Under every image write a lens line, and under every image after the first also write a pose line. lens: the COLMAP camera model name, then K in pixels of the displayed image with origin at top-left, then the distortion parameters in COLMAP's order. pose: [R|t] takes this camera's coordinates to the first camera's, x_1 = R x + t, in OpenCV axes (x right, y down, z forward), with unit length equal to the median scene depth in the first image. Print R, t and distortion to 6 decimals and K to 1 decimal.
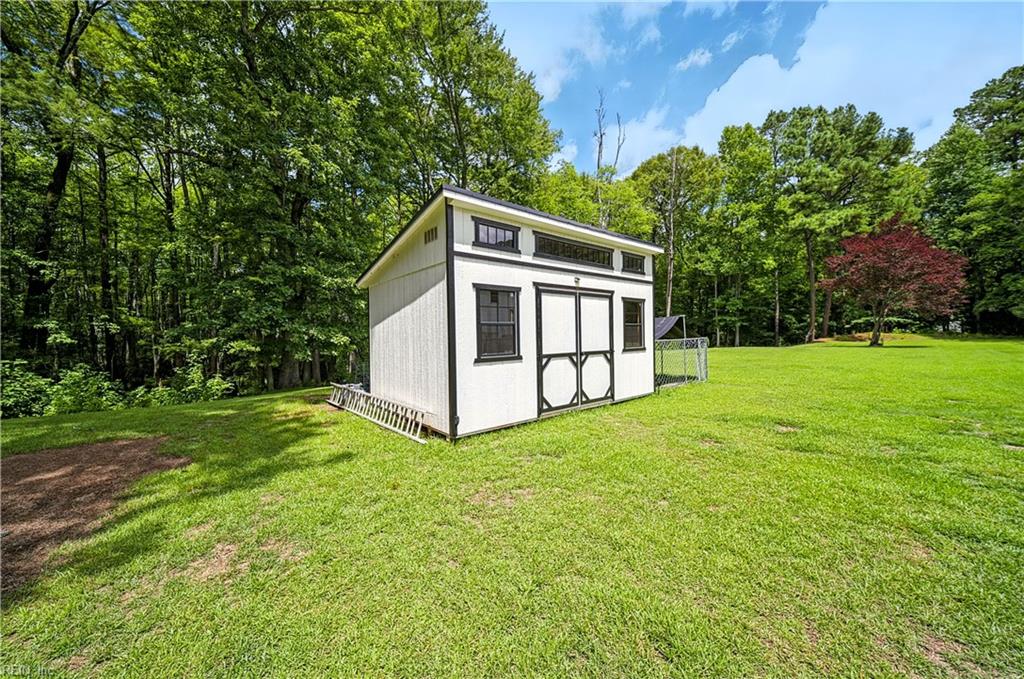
lens RADIAL K [[362.5, 0, 511.8], [0, 362.5, 339.3], [0, 0, 1]] dist [-0.001619, -0.000185]
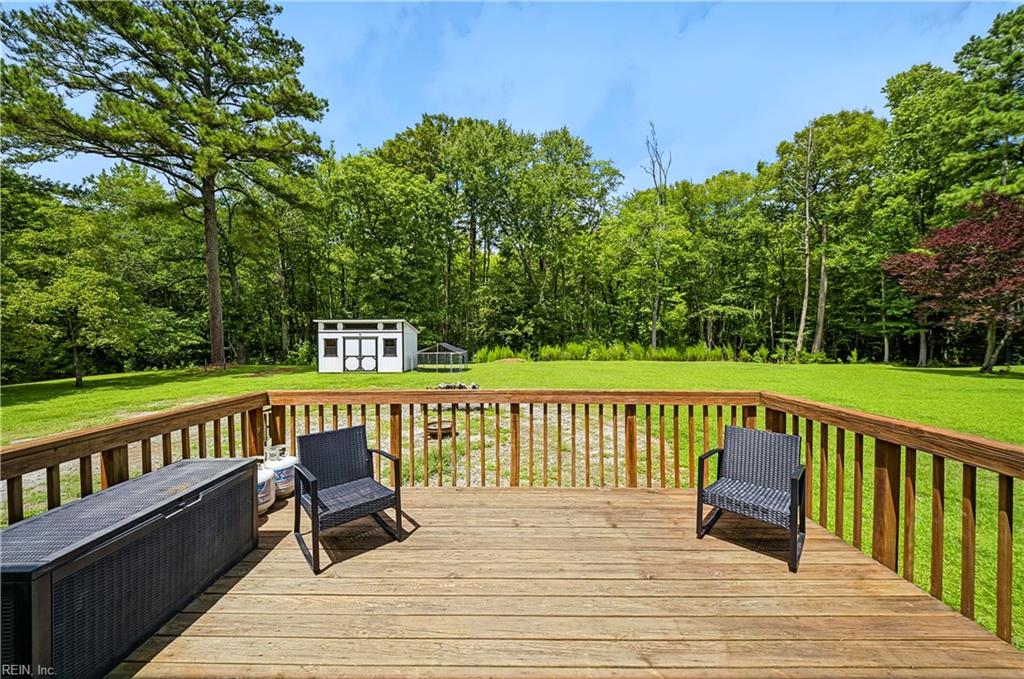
lens RADIAL K [[362.5, 0, 513.3], [0, 362.5, 340.7], [0, 0, 1]] dist [-0.001619, -0.000185]
pose [[0.759203, 0.025428, -0.650356, 3.624666], [-0.017766, 0.999674, 0.018346, -0.200221], [0.650611, -0.002375, 0.759408, -0.683442]]
